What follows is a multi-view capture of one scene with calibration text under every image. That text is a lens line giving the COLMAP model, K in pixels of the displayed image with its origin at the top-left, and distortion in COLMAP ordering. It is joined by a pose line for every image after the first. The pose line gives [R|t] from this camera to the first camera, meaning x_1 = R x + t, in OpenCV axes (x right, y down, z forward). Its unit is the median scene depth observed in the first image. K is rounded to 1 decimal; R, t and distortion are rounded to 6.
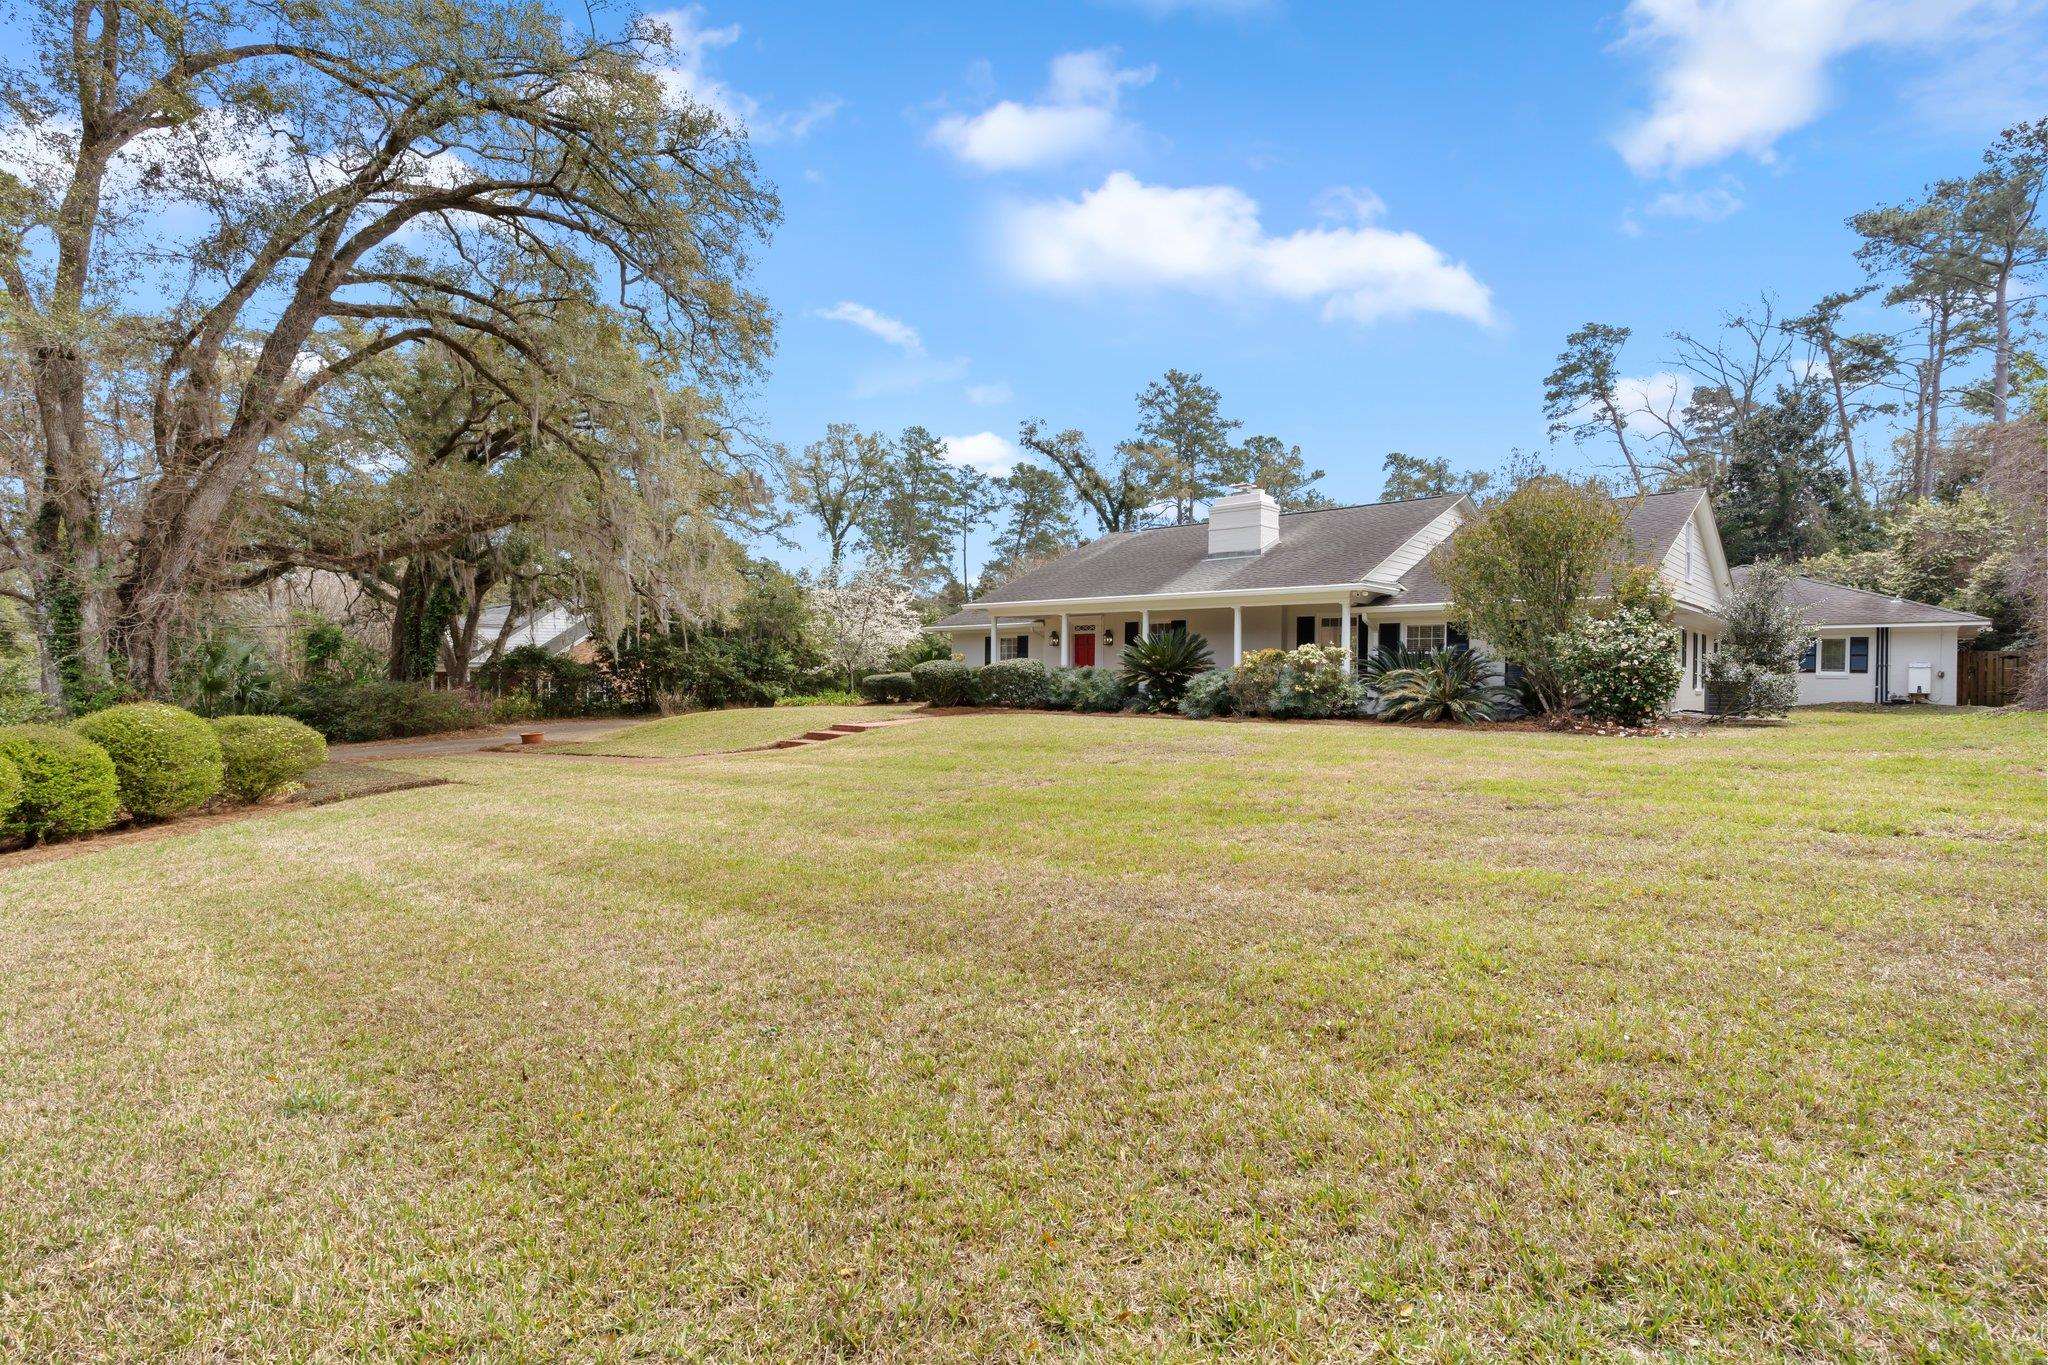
lens RADIAL K [[985.9, 0, 1024.0], [0, 985.9, 682.5], [0, 0, 1]] dist [0.002000, 0.000487]
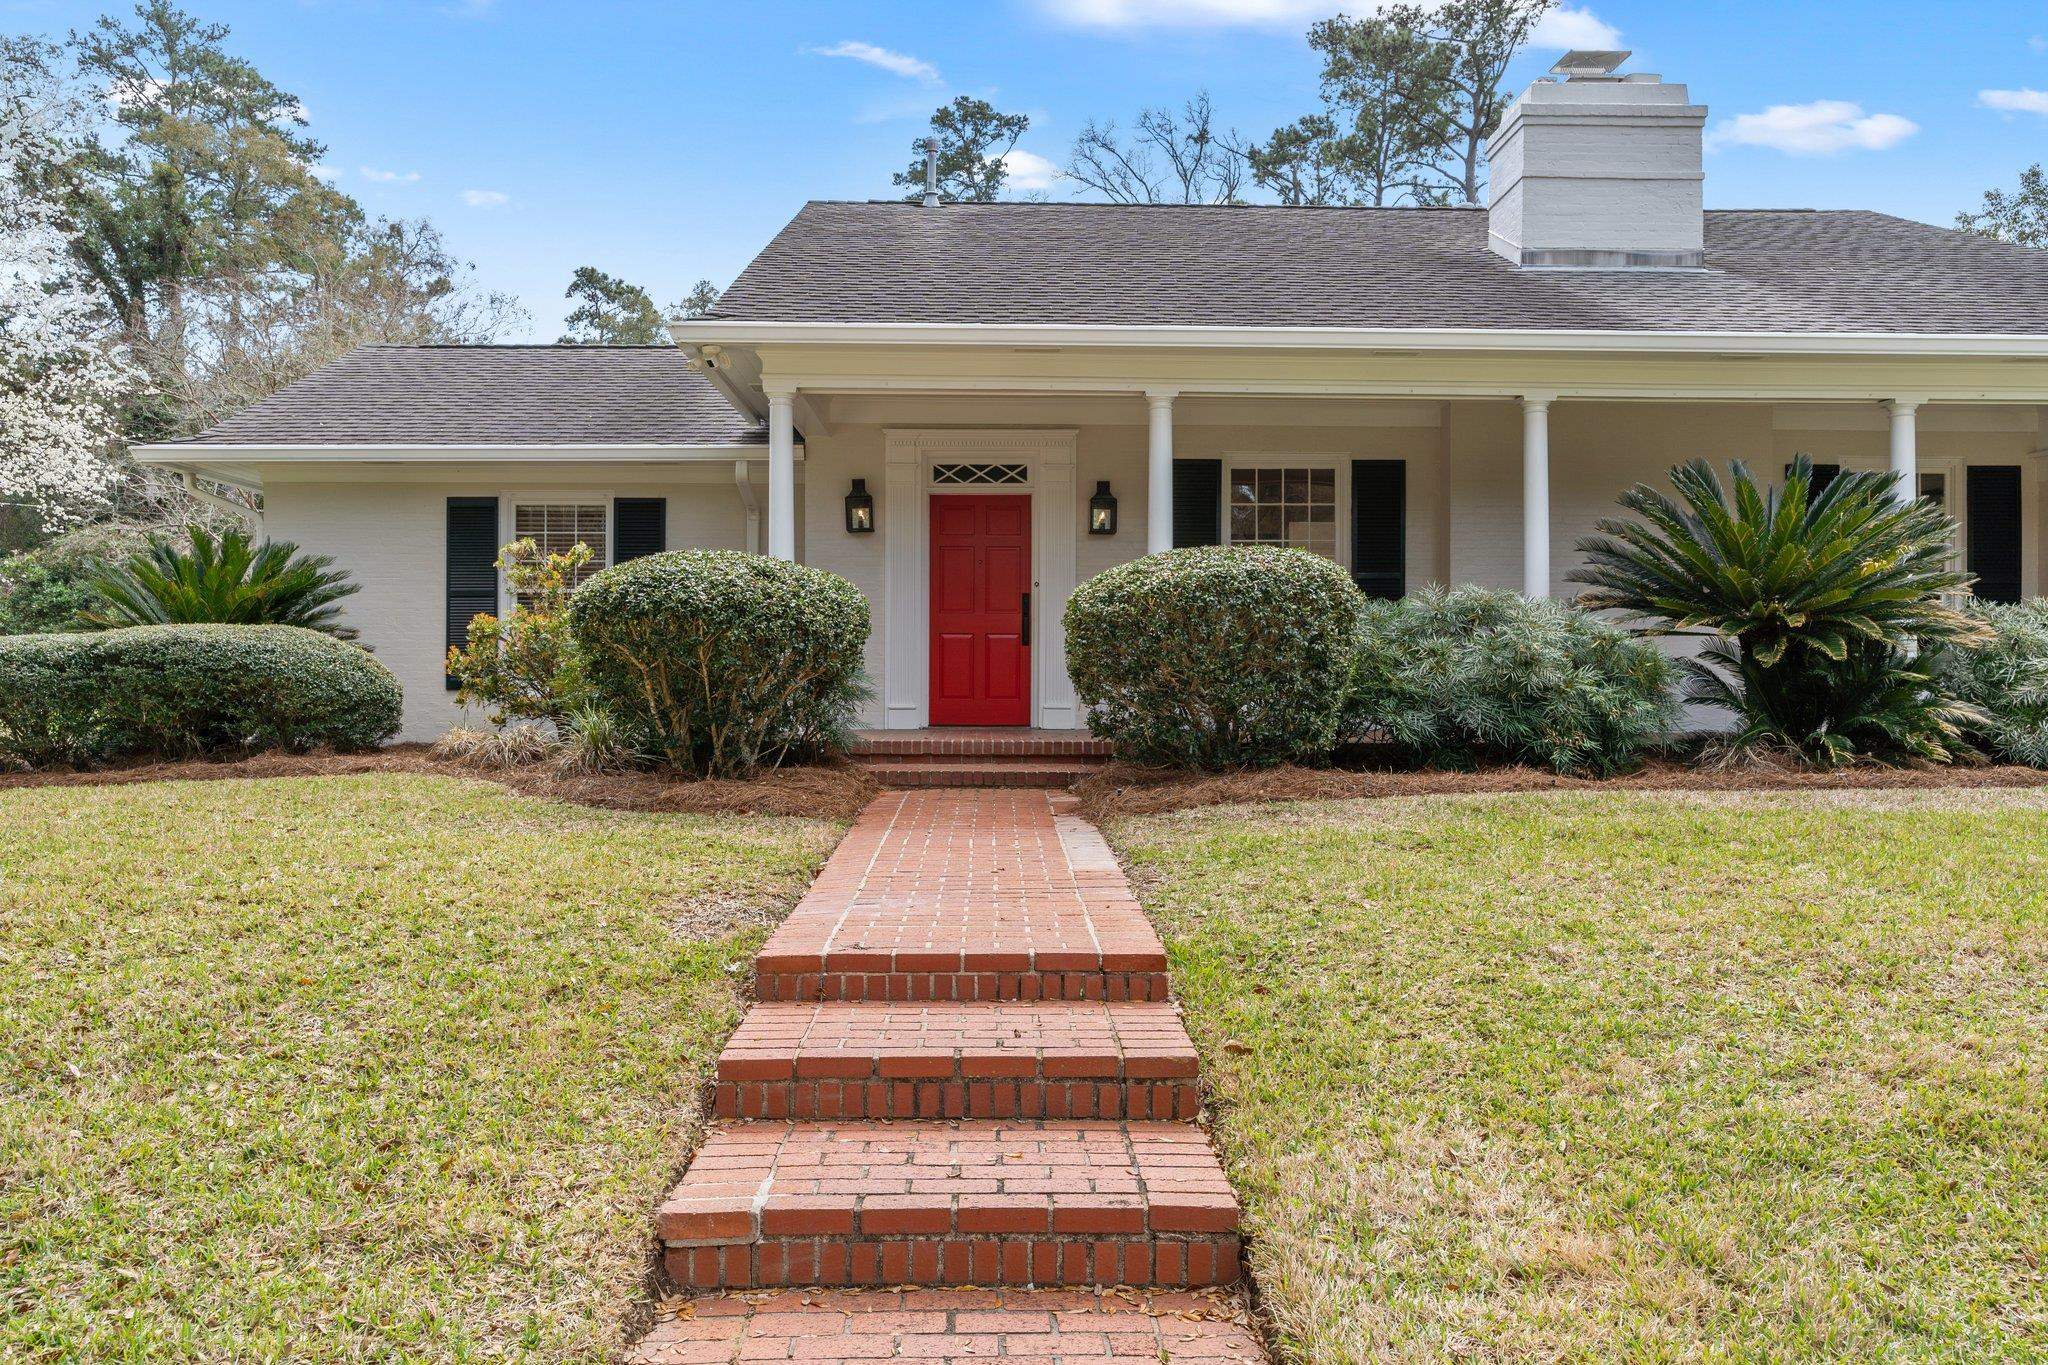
lens RADIAL K [[1590.7, 0, 1024.0], [0, 1590.7, 682.5], [0, 0, 1]] dist [-0.000892, -0.001356]
pose [[0.722965, -0.009751, 0.690816, -0.097155], [0.010672, 0.999939, 0.002945, 0.001580], [-0.690802, 0.005244, 0.723025, 0.259795]]
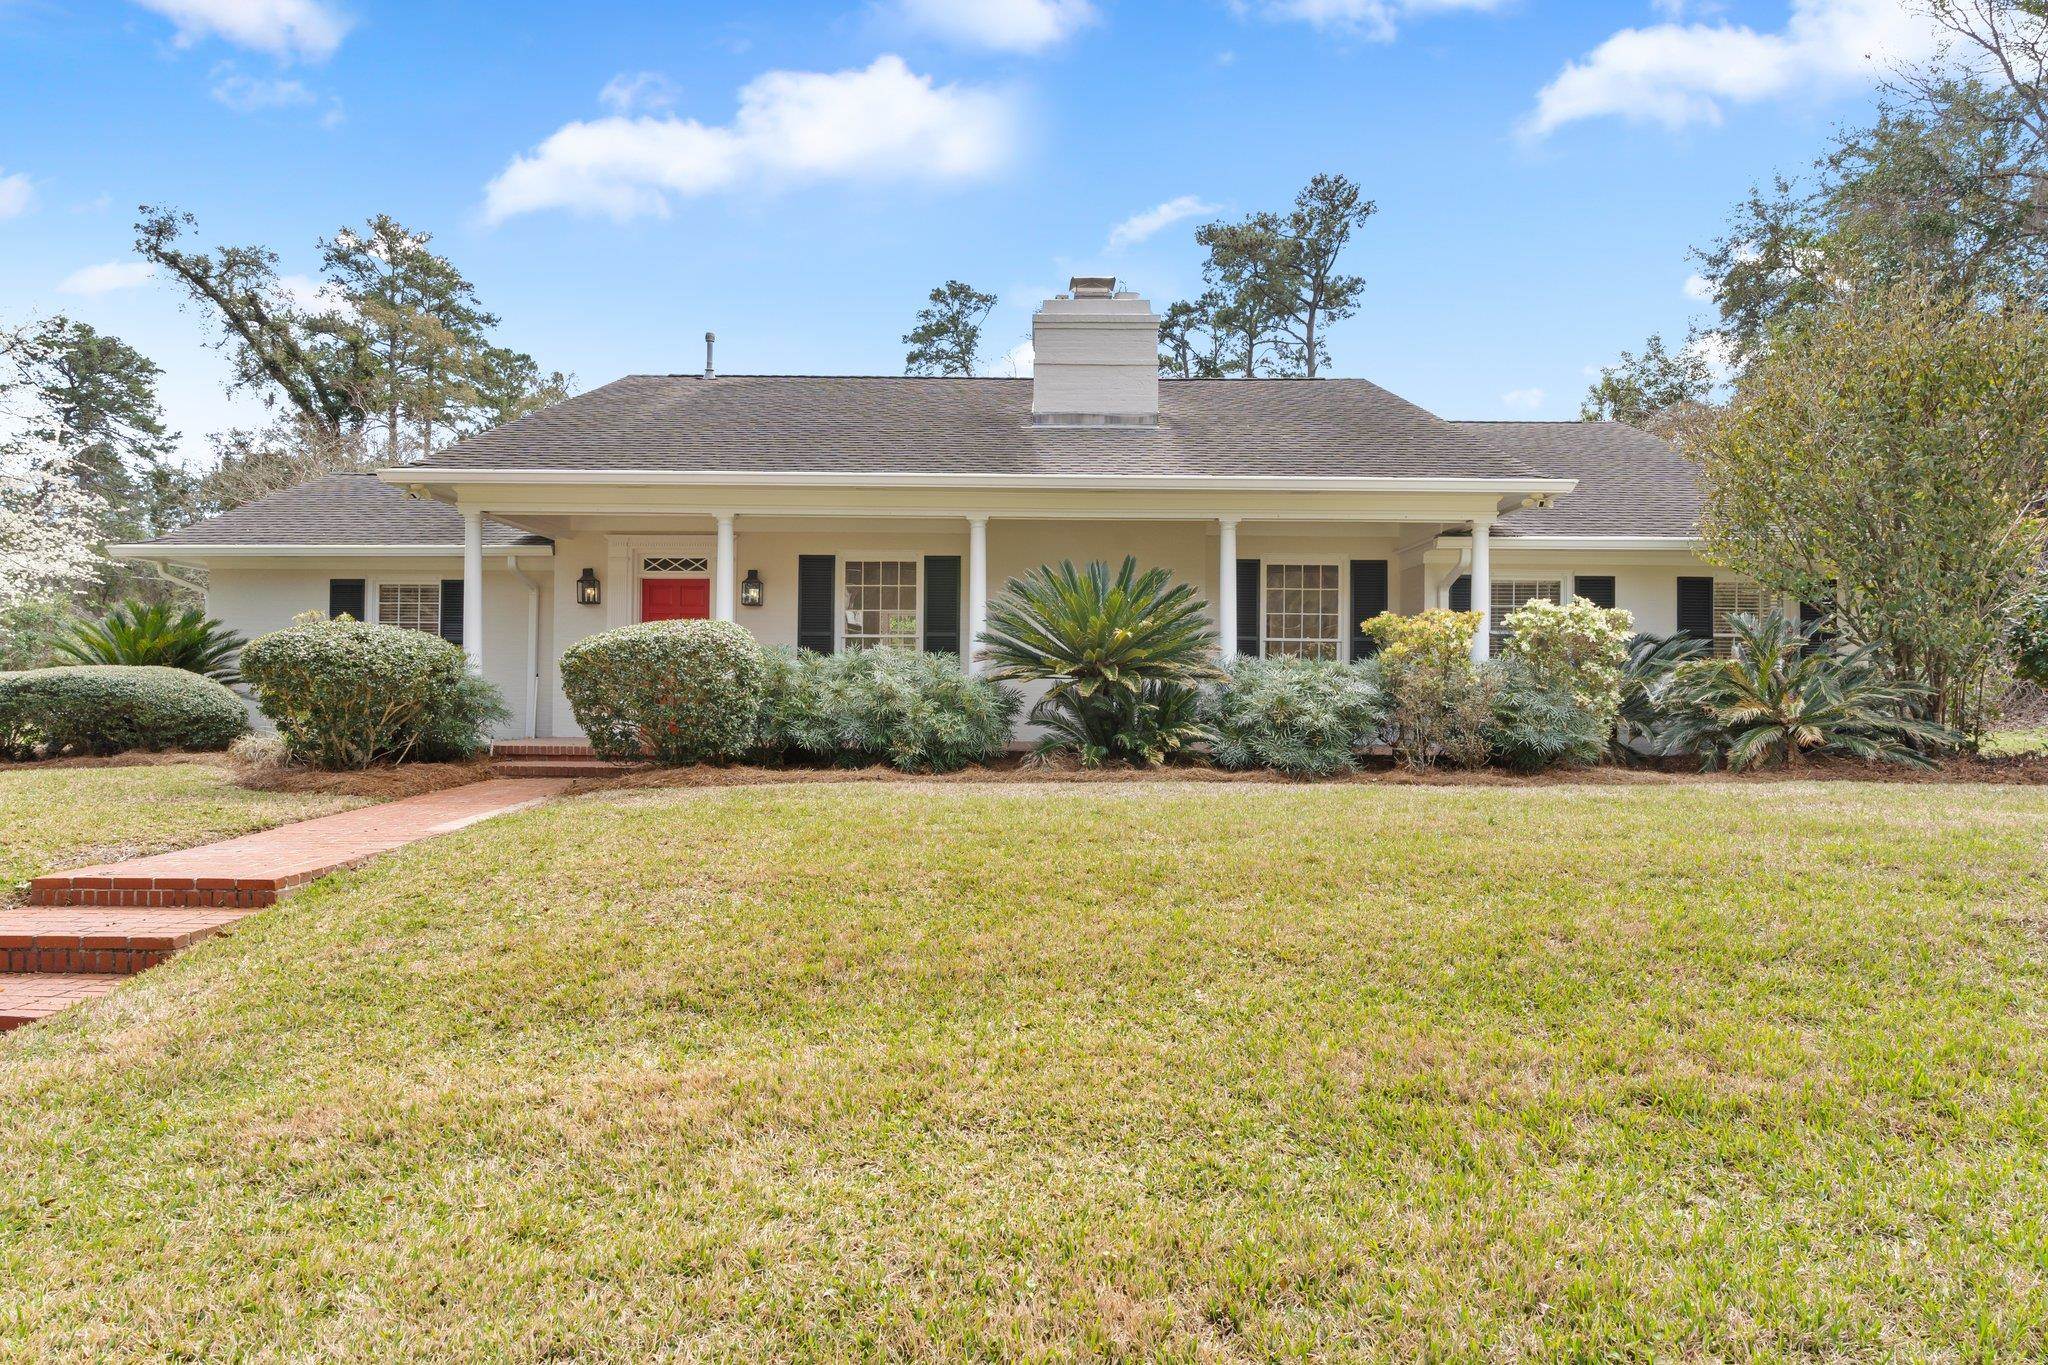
lens RADIAL K [[1162.7, 0, 1024.0], [0, 1162.7, 682.5], [0, 0, 1]] dist [-0.000316, 0.000019]
pose [[0.742186, 0.003719, 0.670184, -0.064051], [0.005747, 0.999913, -0.011914, 0.000842], [-0.670169, 0.012694, 0.742100, 0.211348]]
